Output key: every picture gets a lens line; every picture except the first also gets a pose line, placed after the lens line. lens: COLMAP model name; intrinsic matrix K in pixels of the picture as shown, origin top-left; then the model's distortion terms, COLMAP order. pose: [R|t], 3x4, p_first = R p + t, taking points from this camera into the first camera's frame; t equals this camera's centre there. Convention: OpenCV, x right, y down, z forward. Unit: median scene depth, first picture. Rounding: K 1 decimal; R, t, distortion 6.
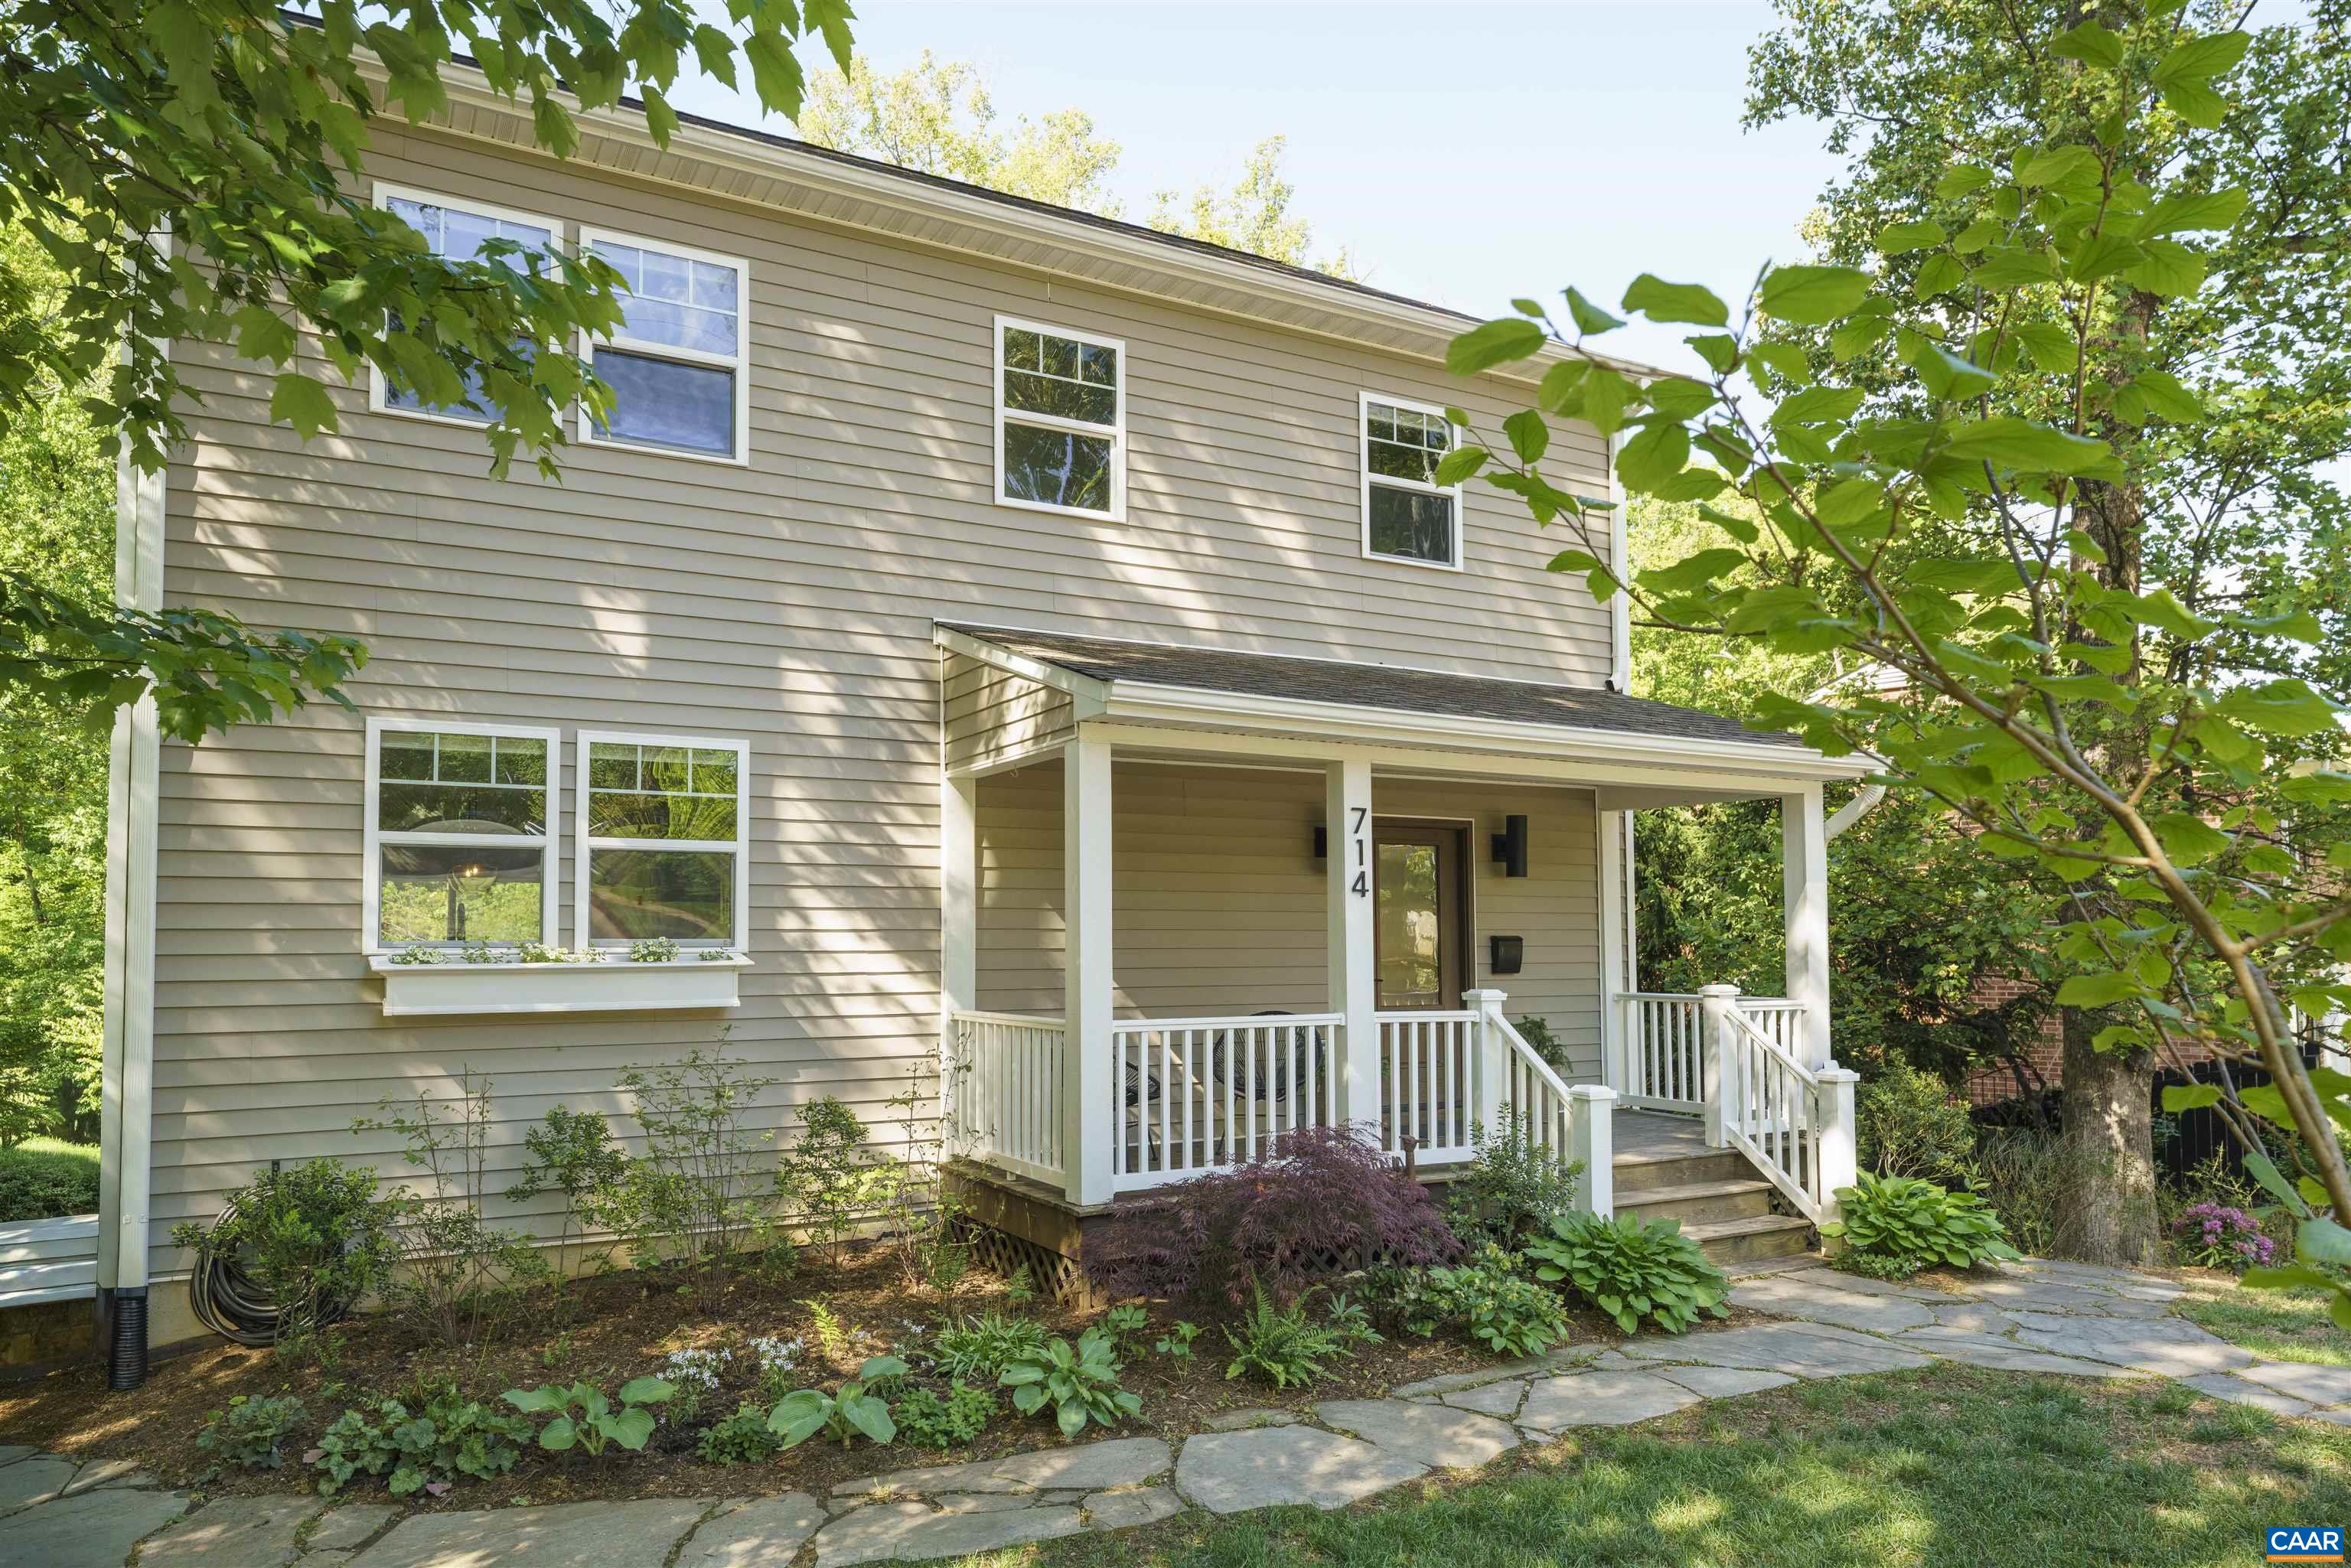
lens RADIAL K [[1469.5, 0, 1180.9], [0, 1469.5, 841.4], [0, 0, 1]] dist [0.002716, 0.001612]
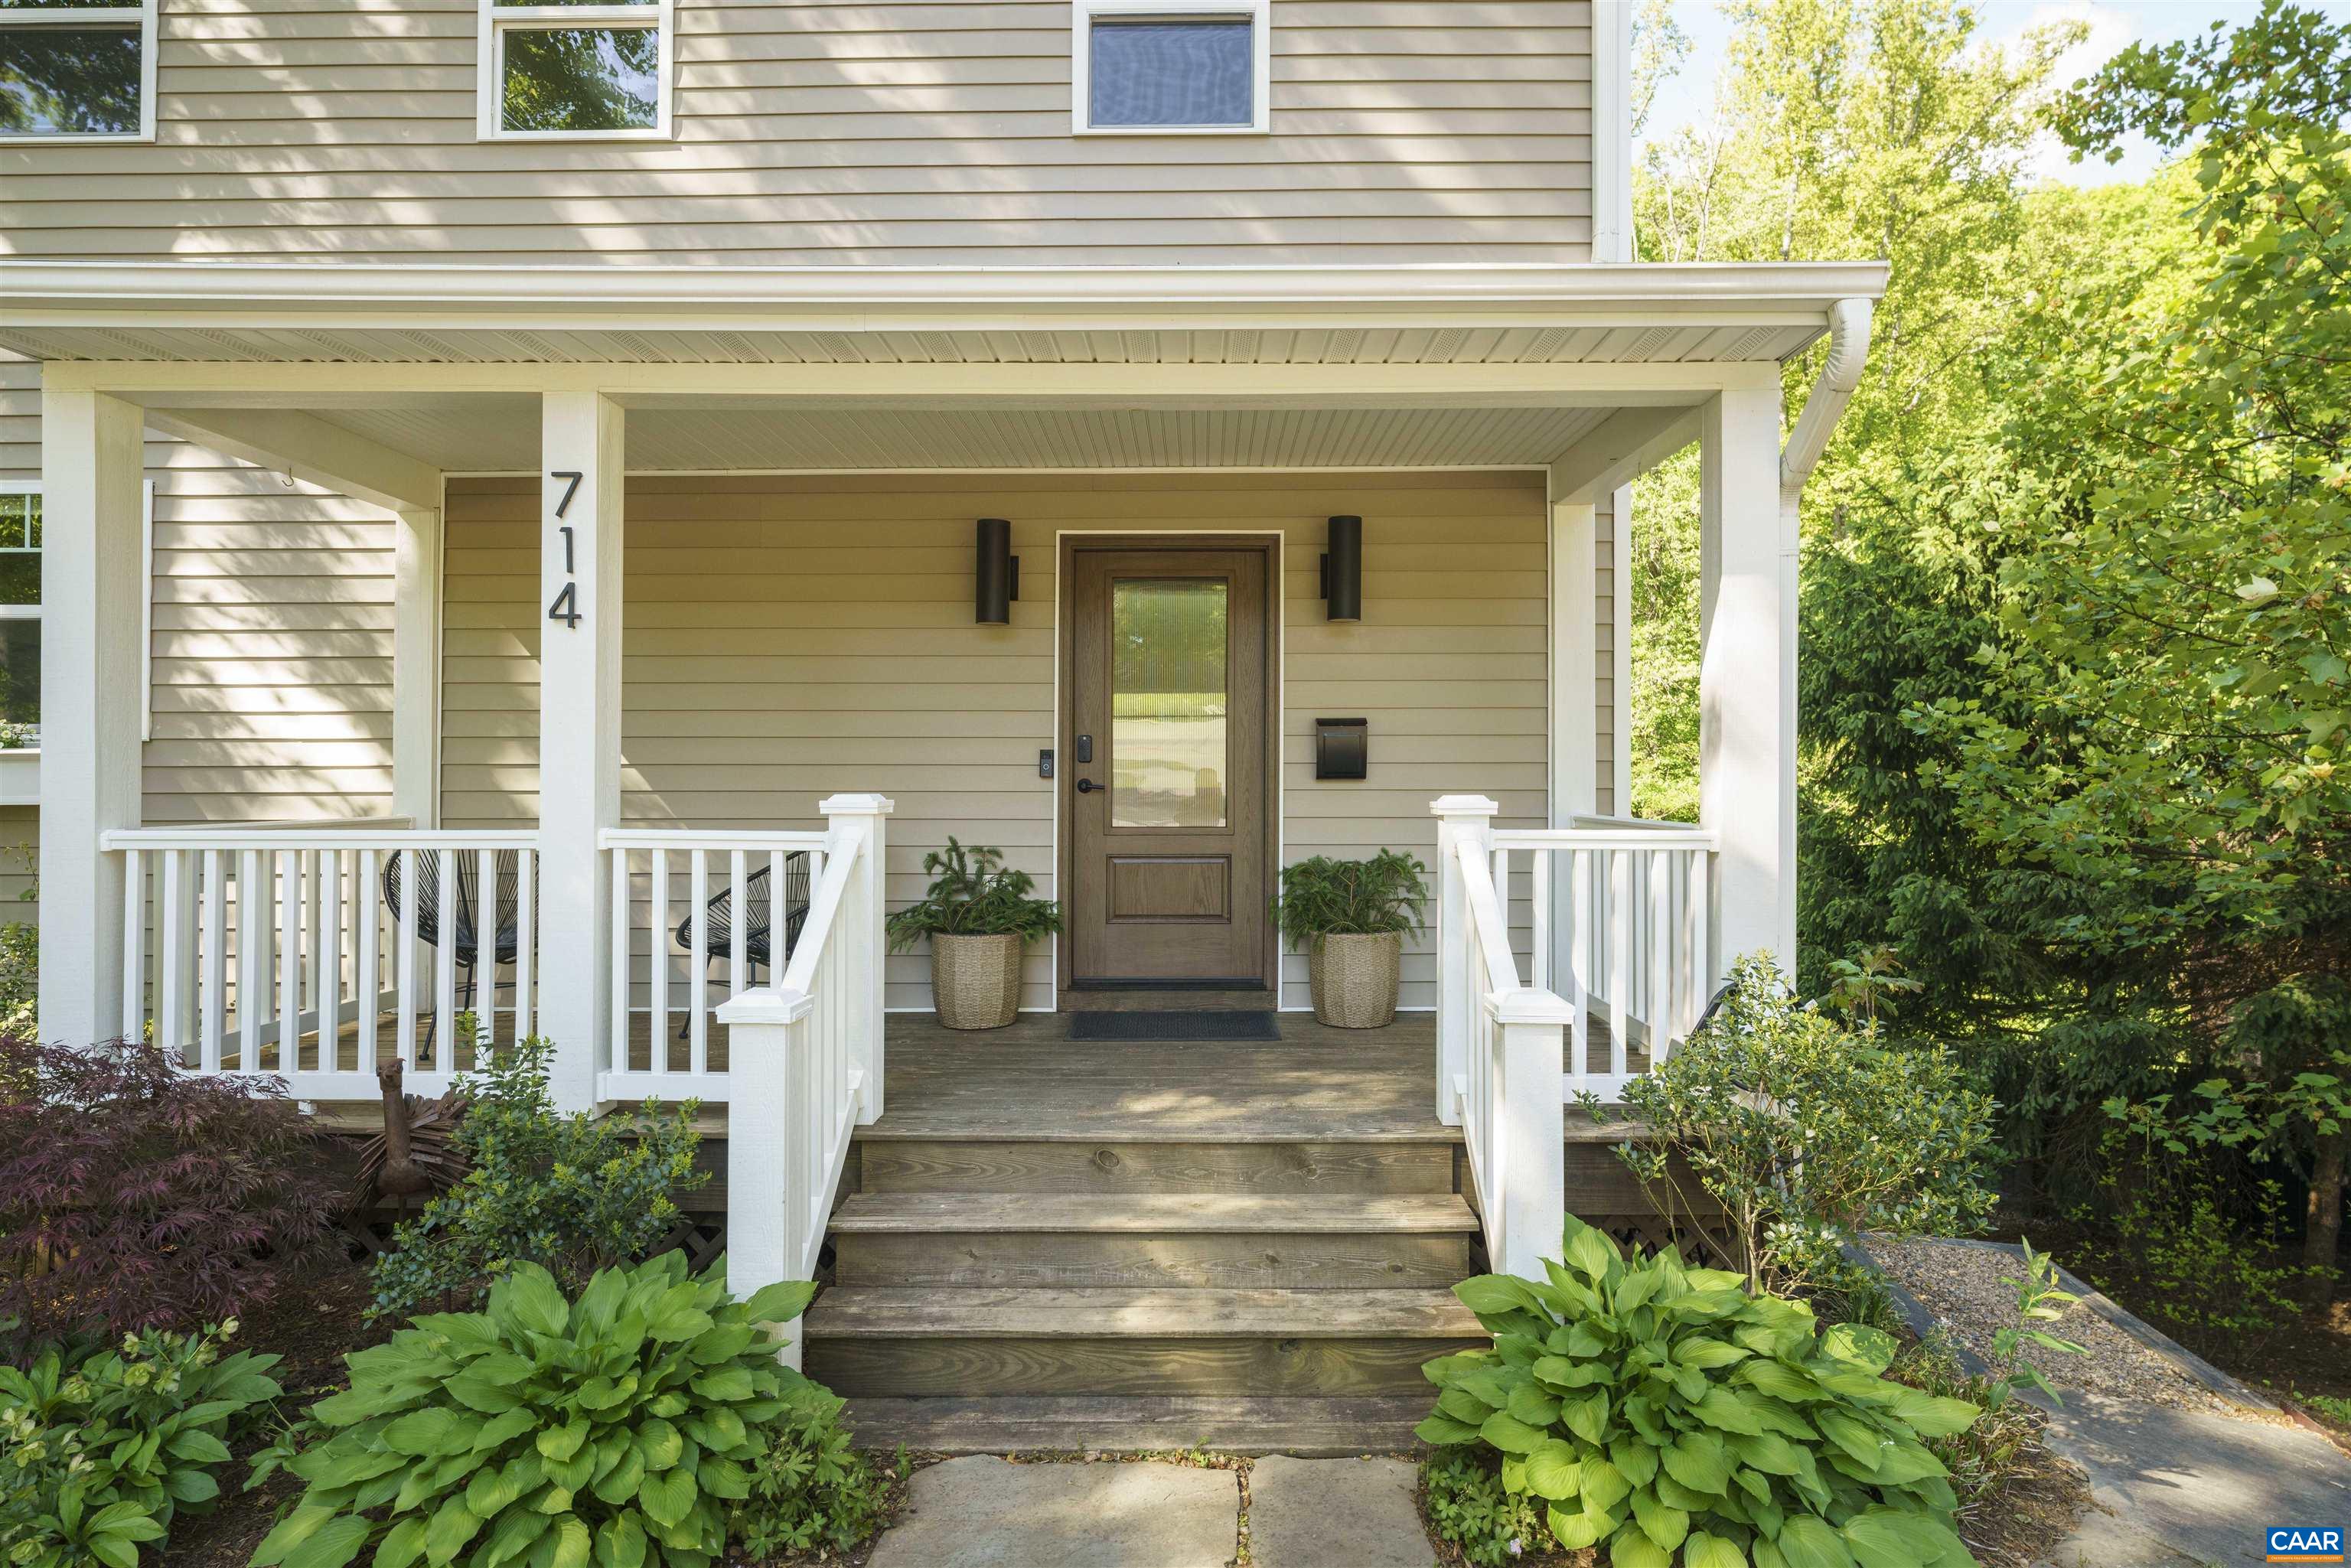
lens RADIAL K [[1297.0, 0, 1188.4], [0, 1297.0, 755.5], [0, 0, 1]] dist [-0.017948, 0.010897]
pose [[0.875634, -0.005252, -0.482947, 0.550756], [0.031432, 0.998441, 0.046130, 0.068348], [0.481951, -0.055573, 0.874434, 0.642099]]
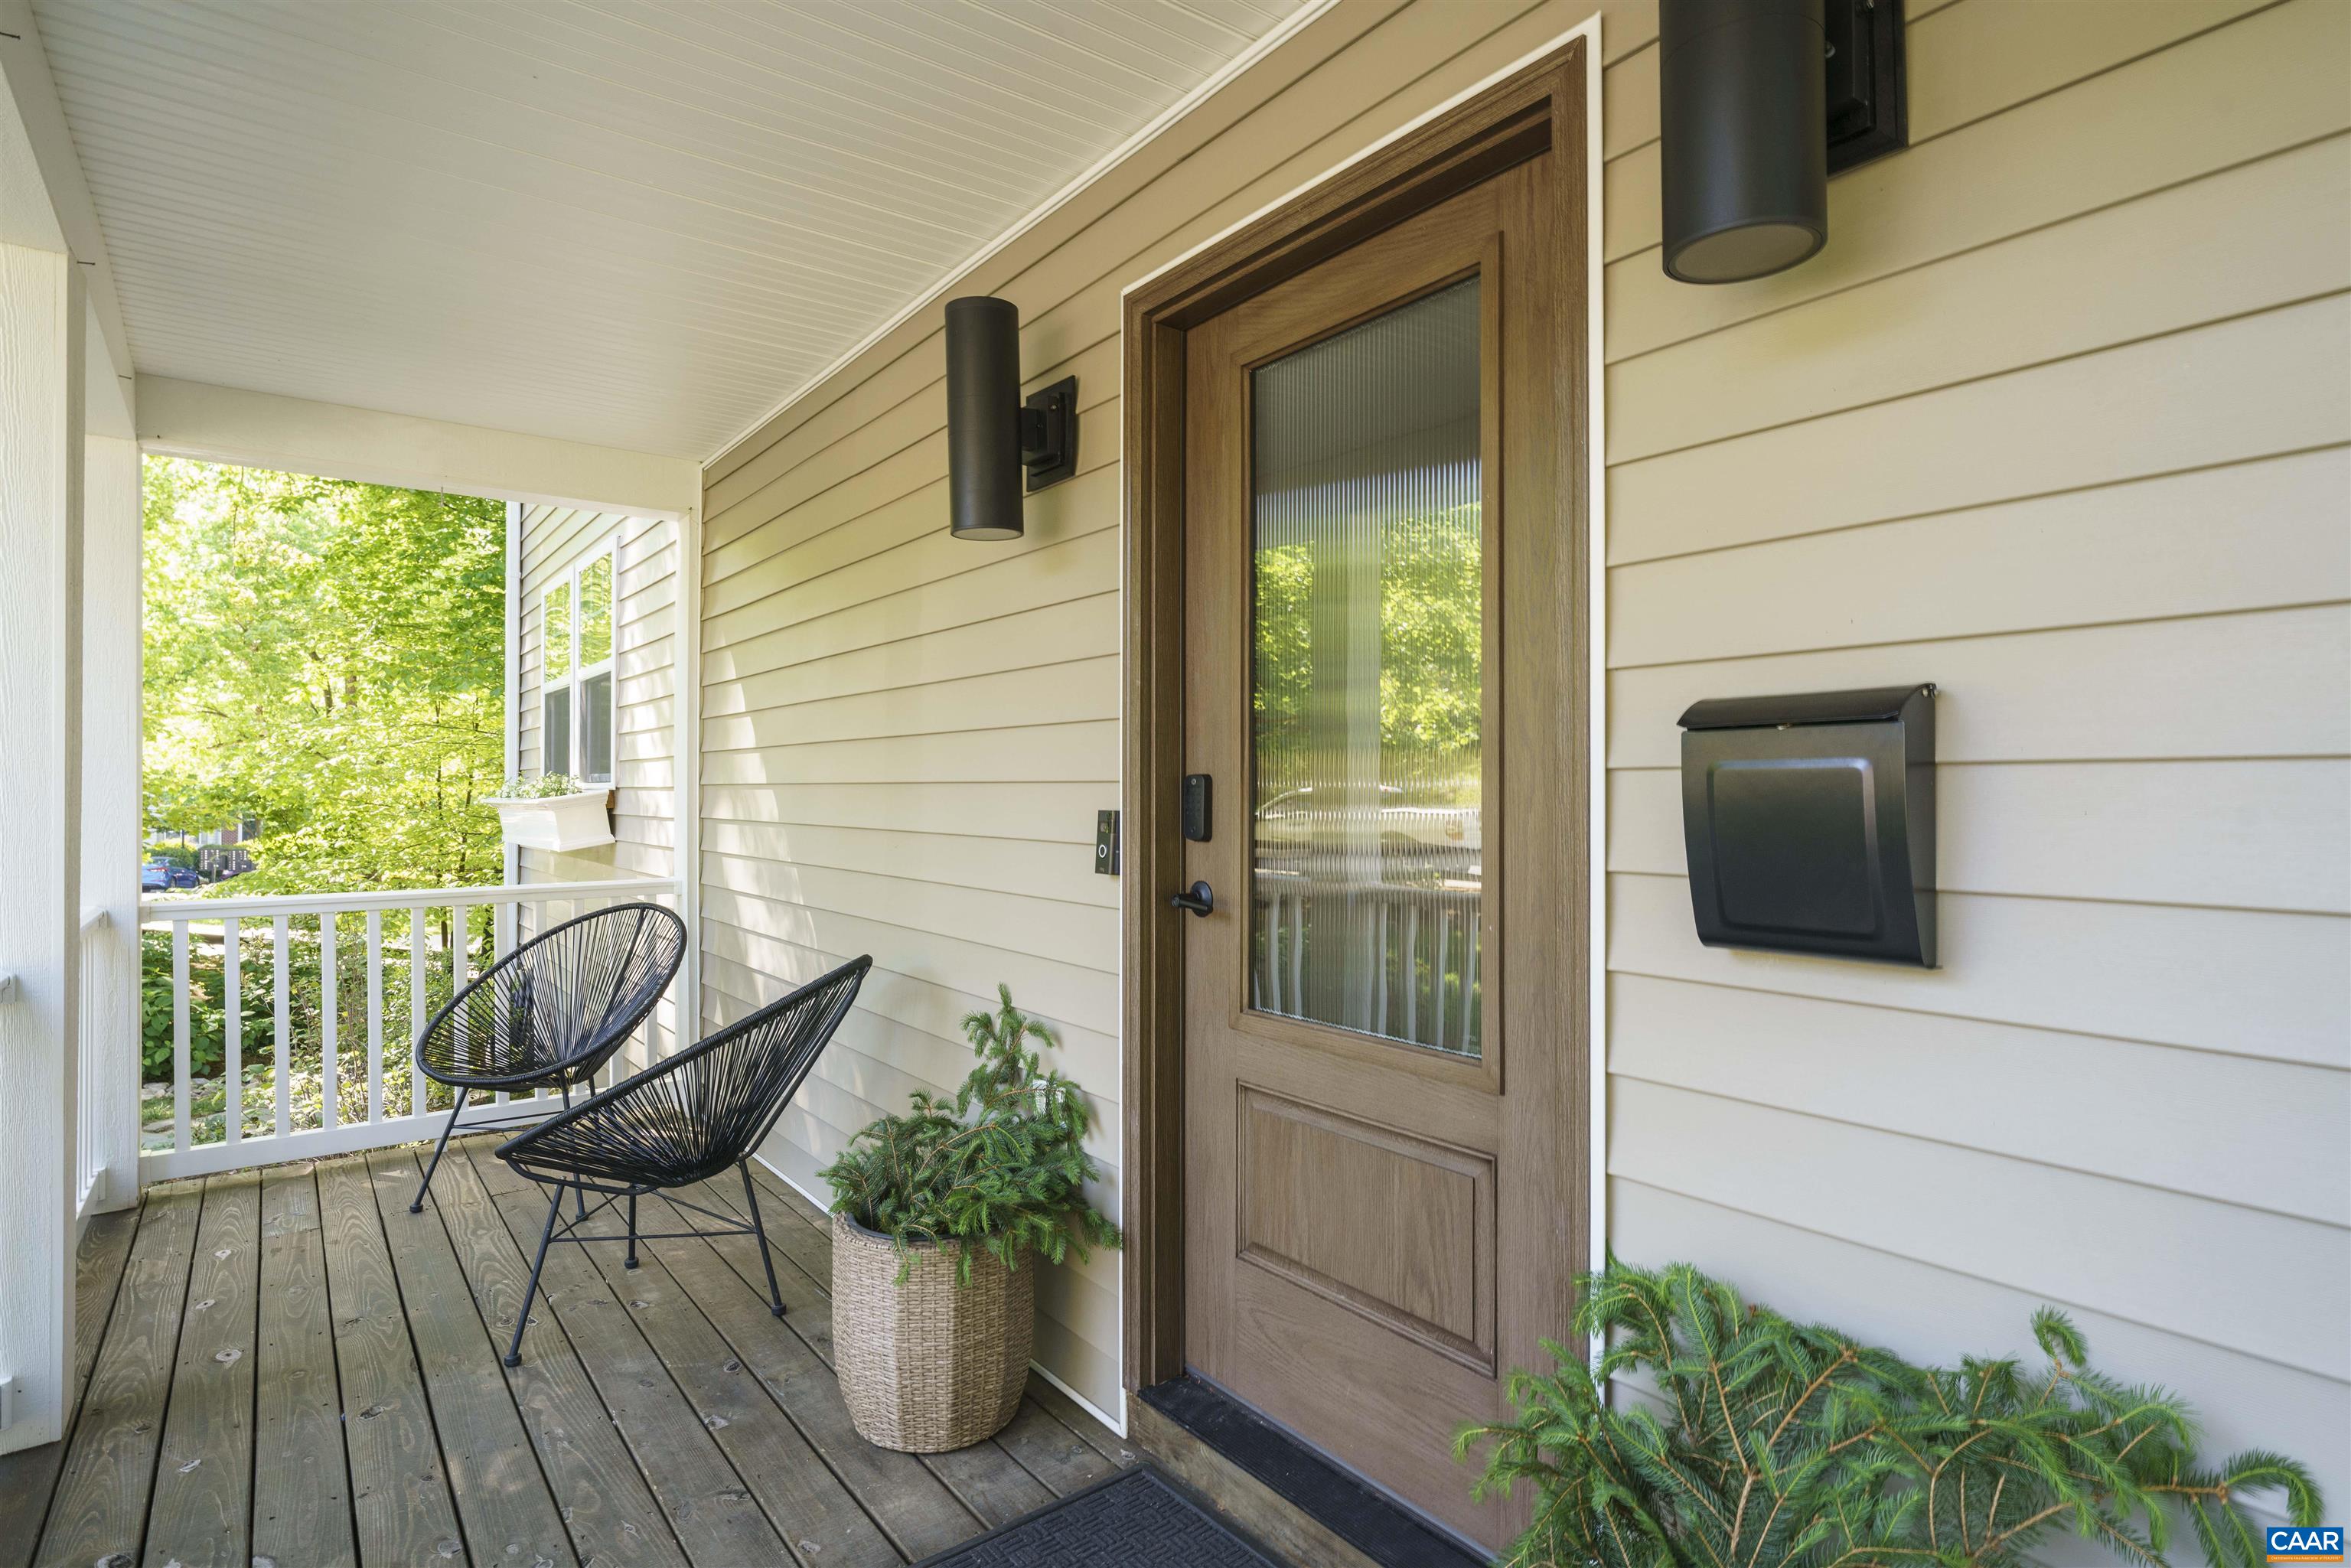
lens RADIAL K [[1191.5, 0, 1175.5], [0, 1191.5, 784.0], [0, 0, 1]] dist [-0.001259, -0.000200]
pose [[0.156047, -0.009648, -0.987703, 0.418617], [0.056899, 0.998380, -0.000763, 0.090004], [0.986109, -0.056080, 0.156343, 1.193311]]
